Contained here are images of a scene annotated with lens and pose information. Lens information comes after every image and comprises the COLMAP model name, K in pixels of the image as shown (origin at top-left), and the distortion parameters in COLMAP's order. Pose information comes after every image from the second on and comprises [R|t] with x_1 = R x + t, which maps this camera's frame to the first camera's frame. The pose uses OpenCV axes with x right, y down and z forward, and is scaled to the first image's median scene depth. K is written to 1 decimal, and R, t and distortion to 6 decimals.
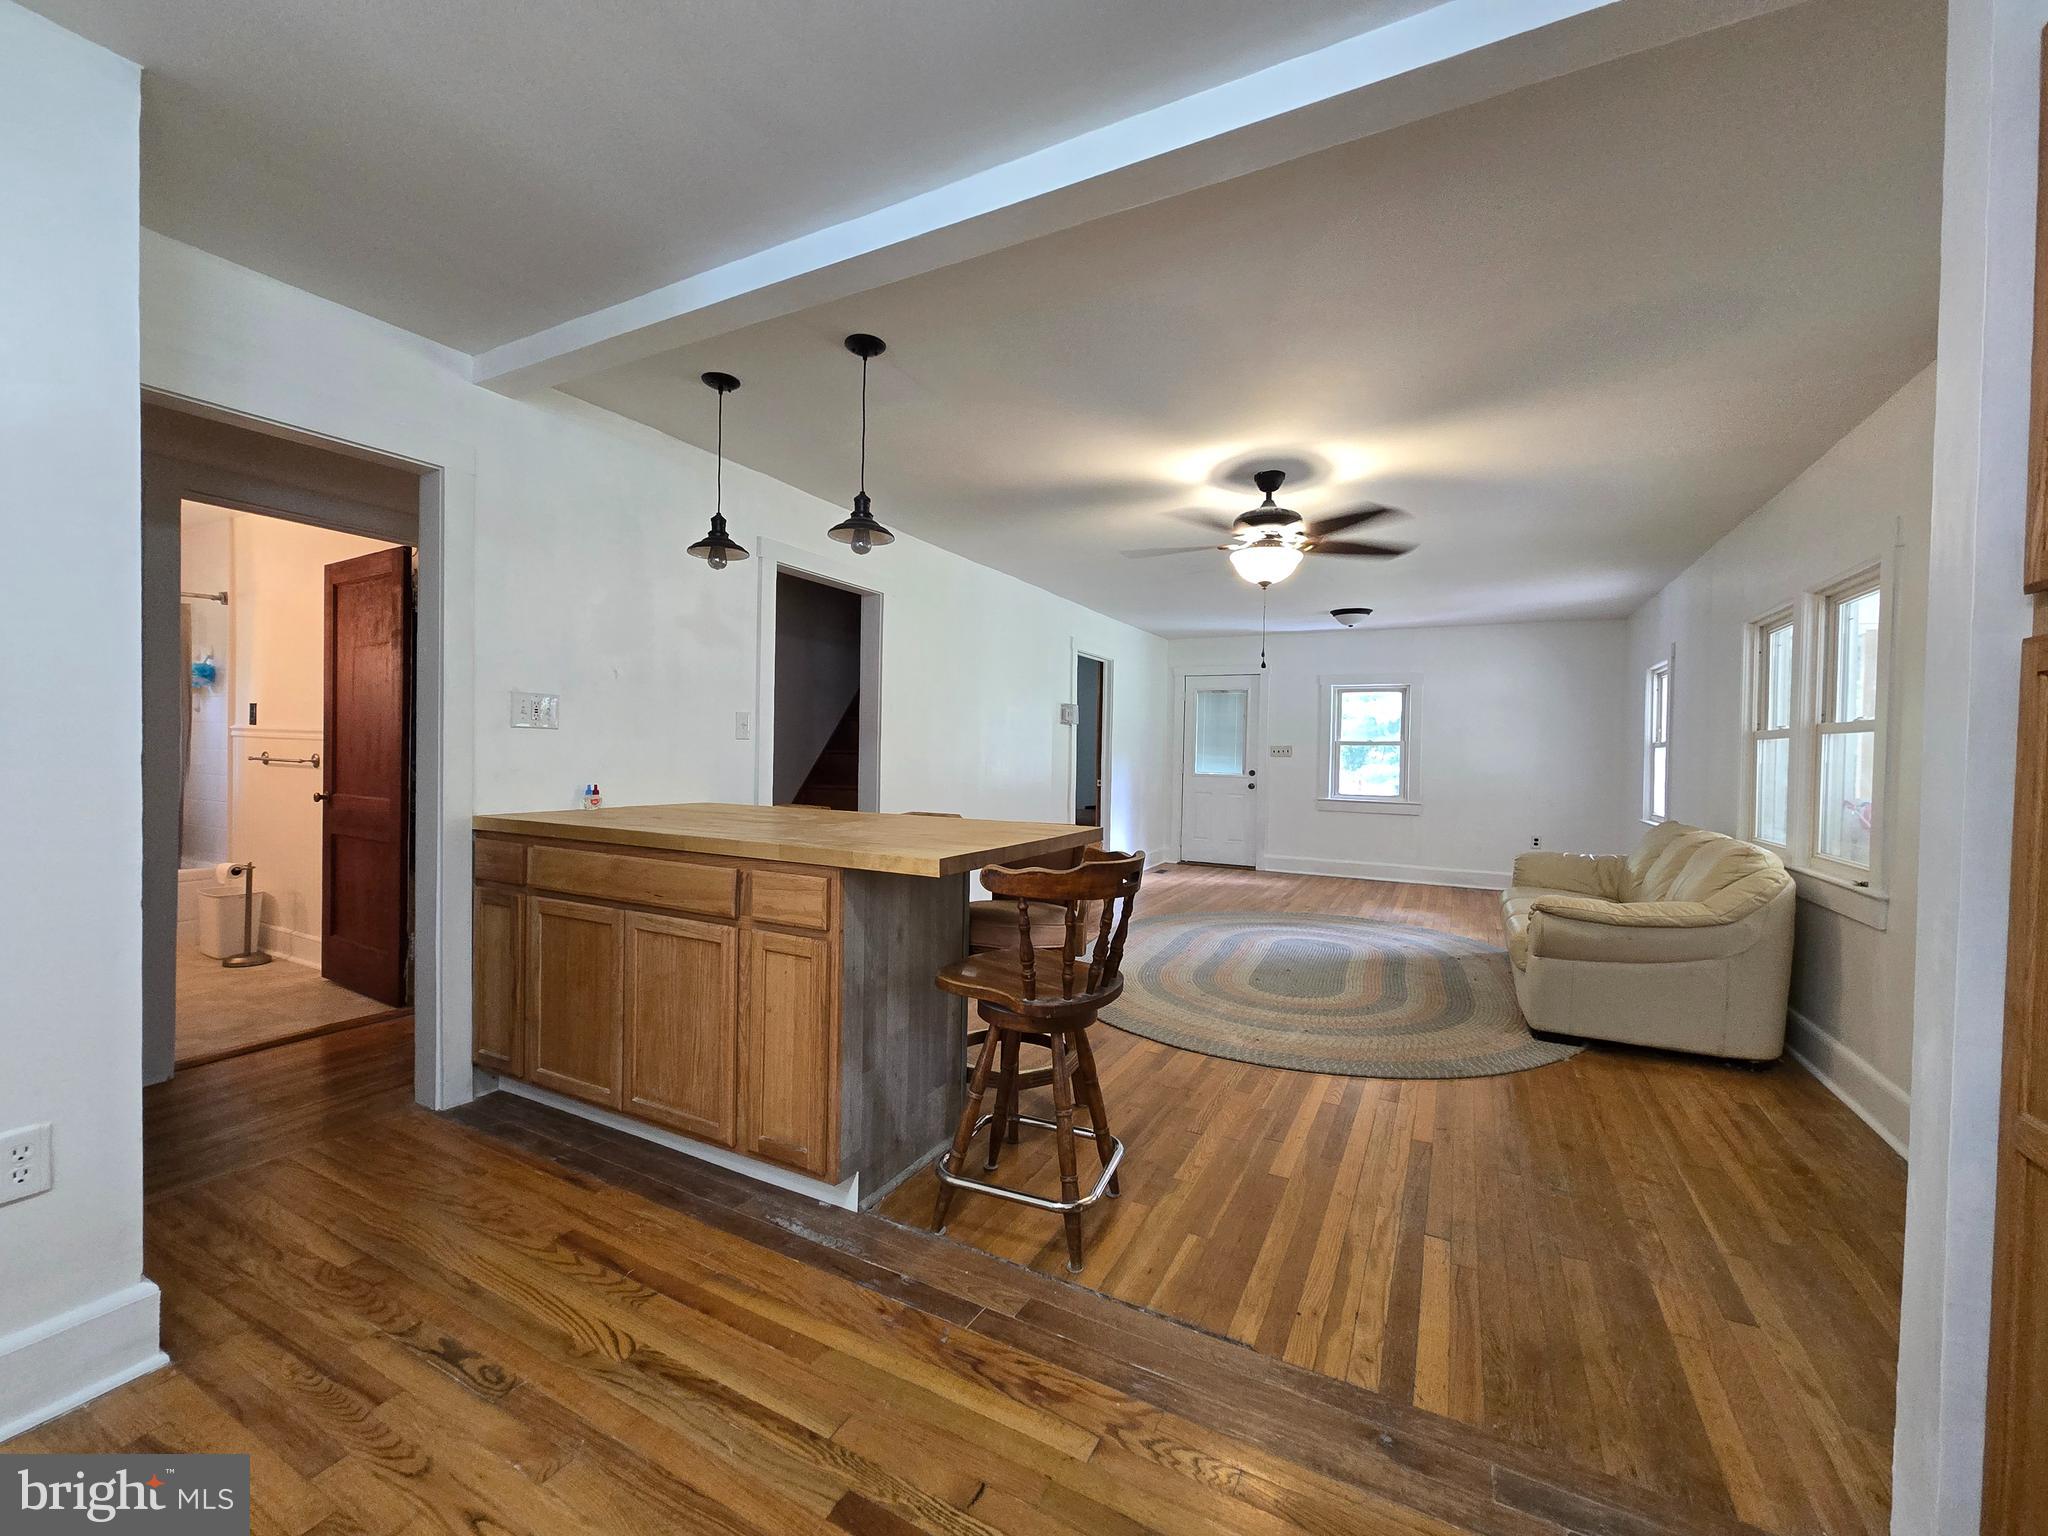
lens RADIAL K [[833.8, 0, 1009.0], [0, 833.8, 767.0], [0, 0, 1]] dist [-0.002500, 0.000040]
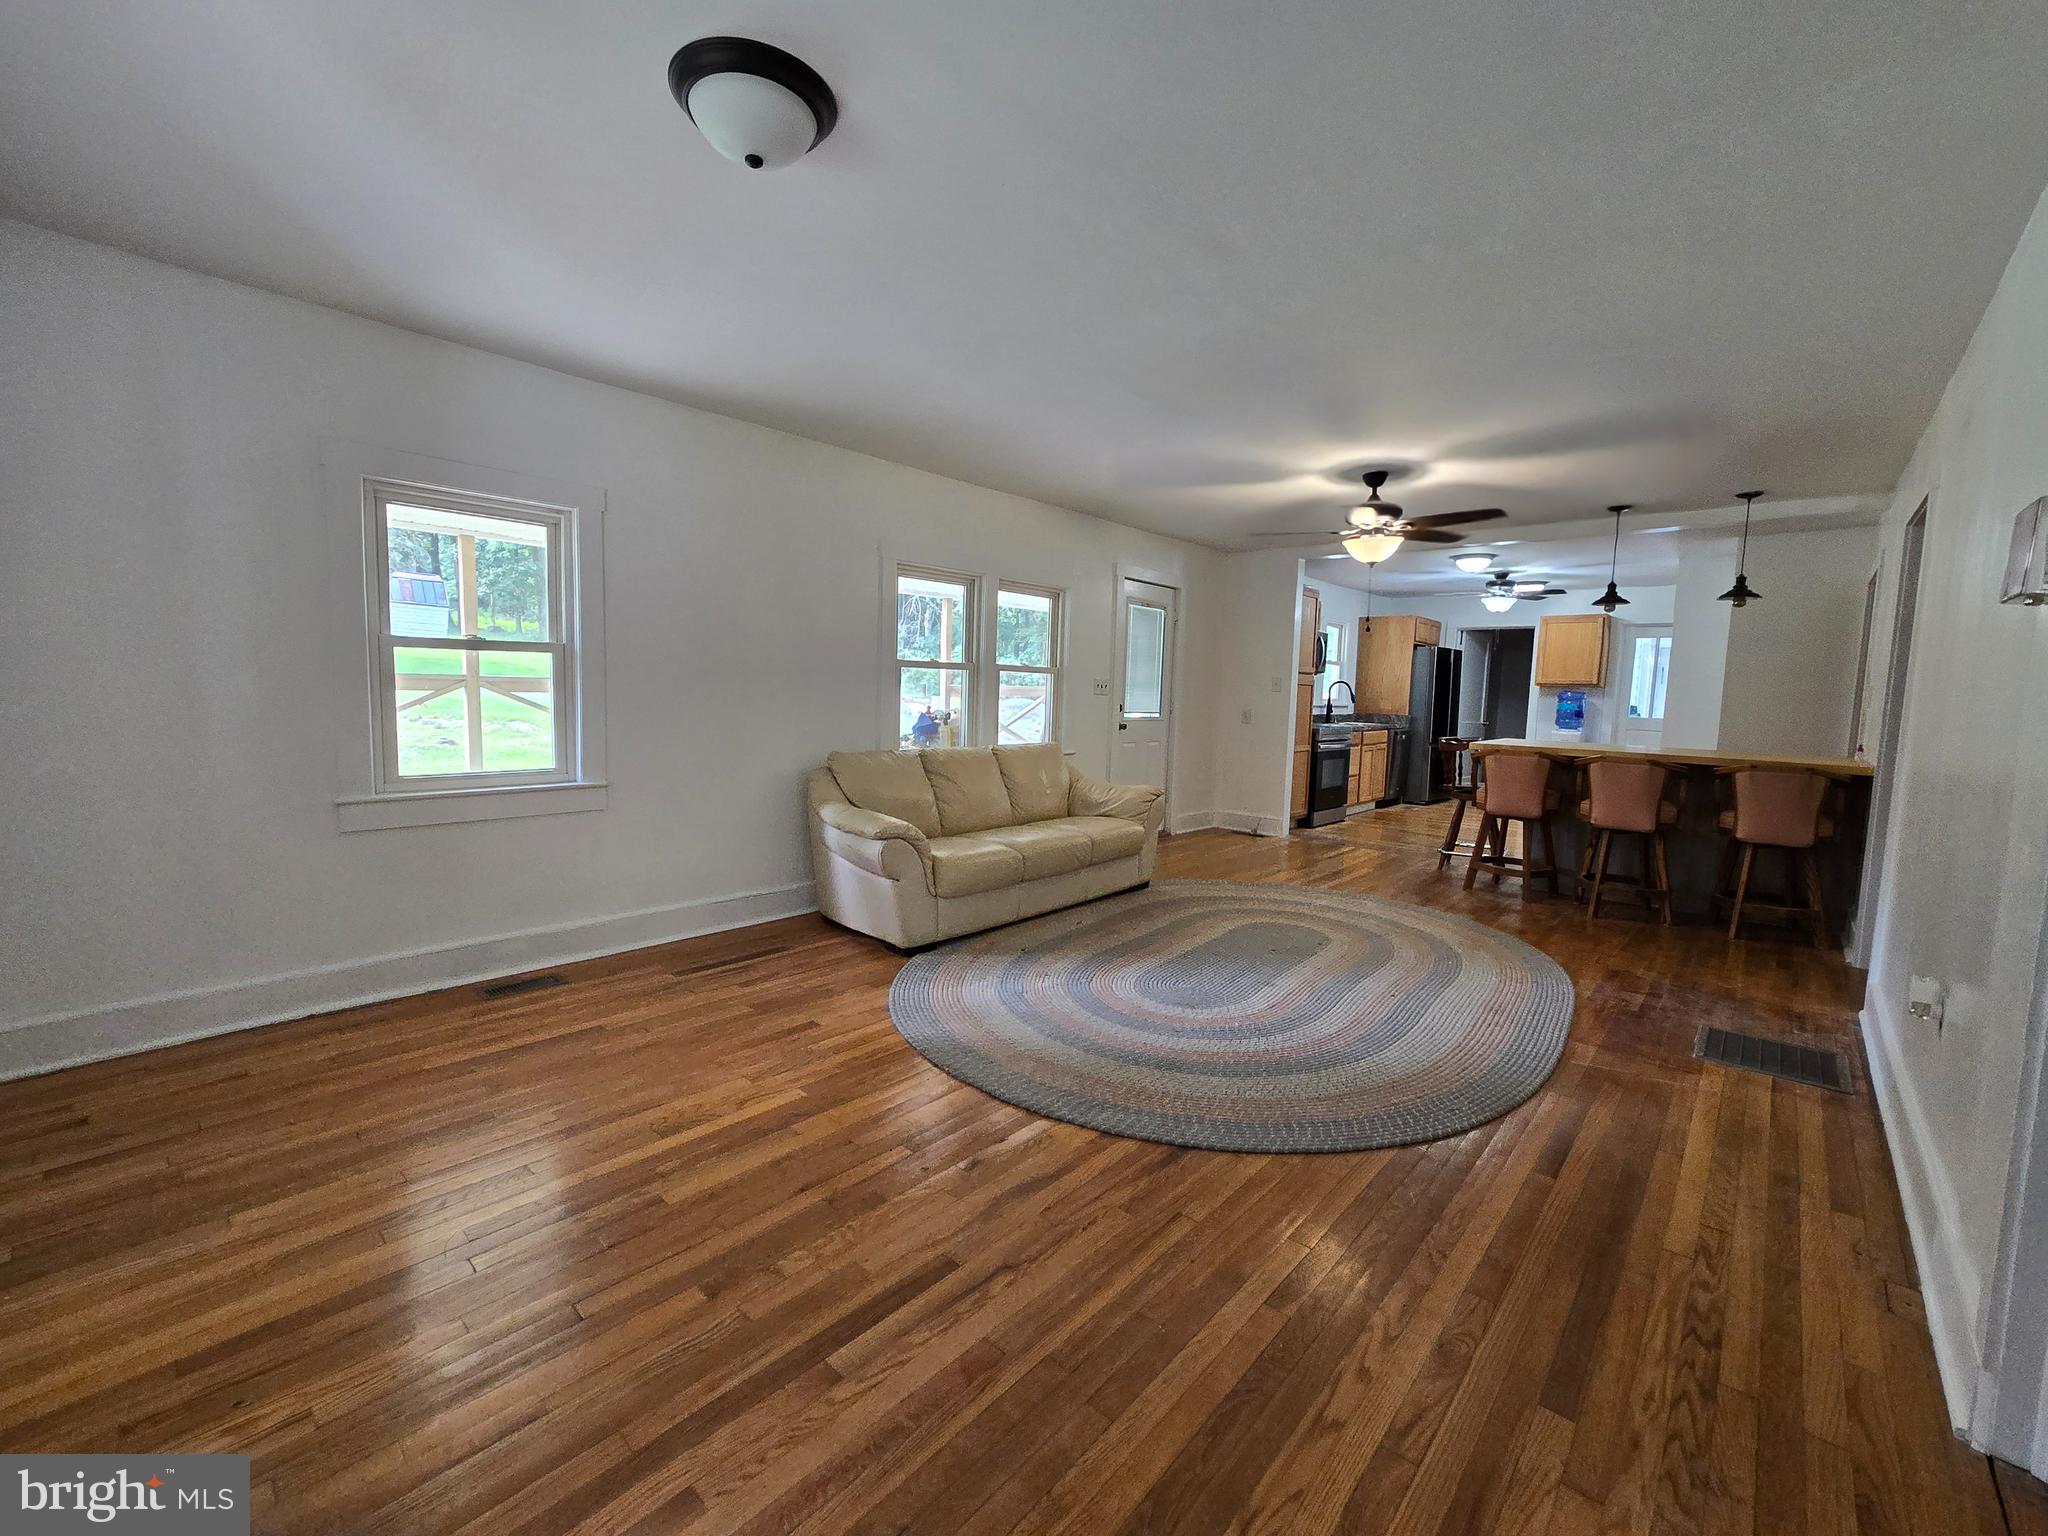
lens RADIAL K [[836.8, 0, 1012.2], [0, 836.8, 765.8], [0, 0, 1]] dist [0.000147, -0.000385]
pose [[-0.968179, -0.069544, 0.240403, 0.451568], [-0.042028, 0.992153, 0.117752, -0.040803], [-0.246706, 0.103901, -0.963504, 2.115945]]
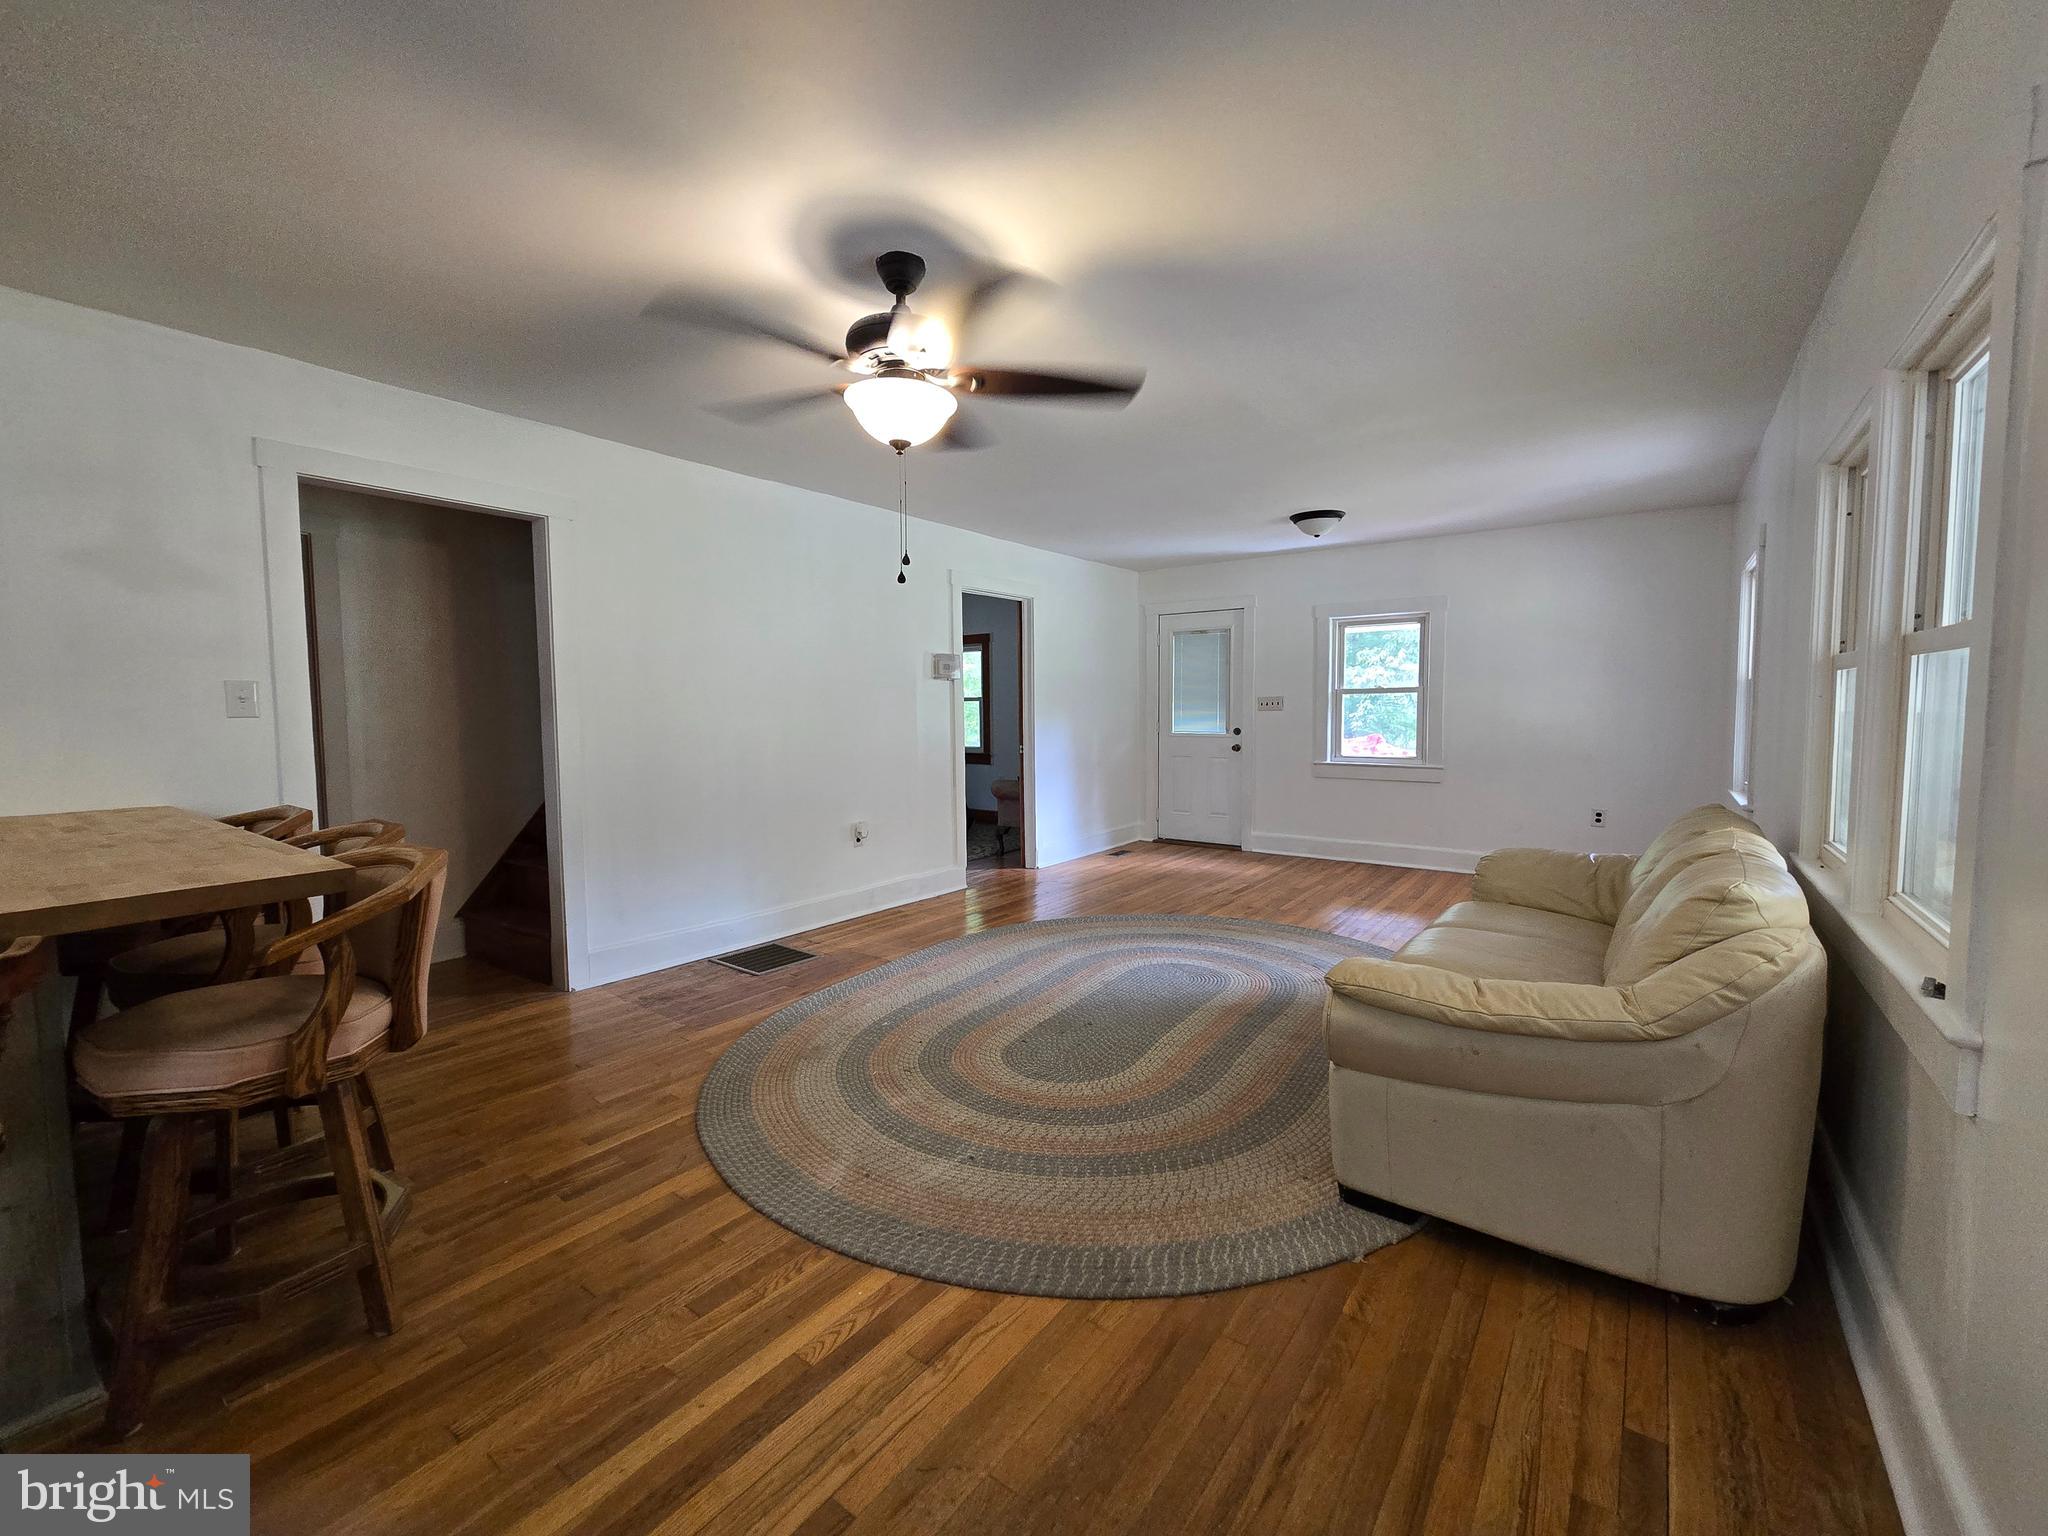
lens RADIAL K [[836.8, 0, 1012.2], [0, 836.8, 765.8], [0, 0, 1]] dist [0.000147, -0.000385]
pose [[0.987702, -0.016402, -0.155483, 0.431466], [0.024224, 0.998527, 0.048546, -0.008965], [0.154458, -0.051716, 0.986645, 0.346772]]
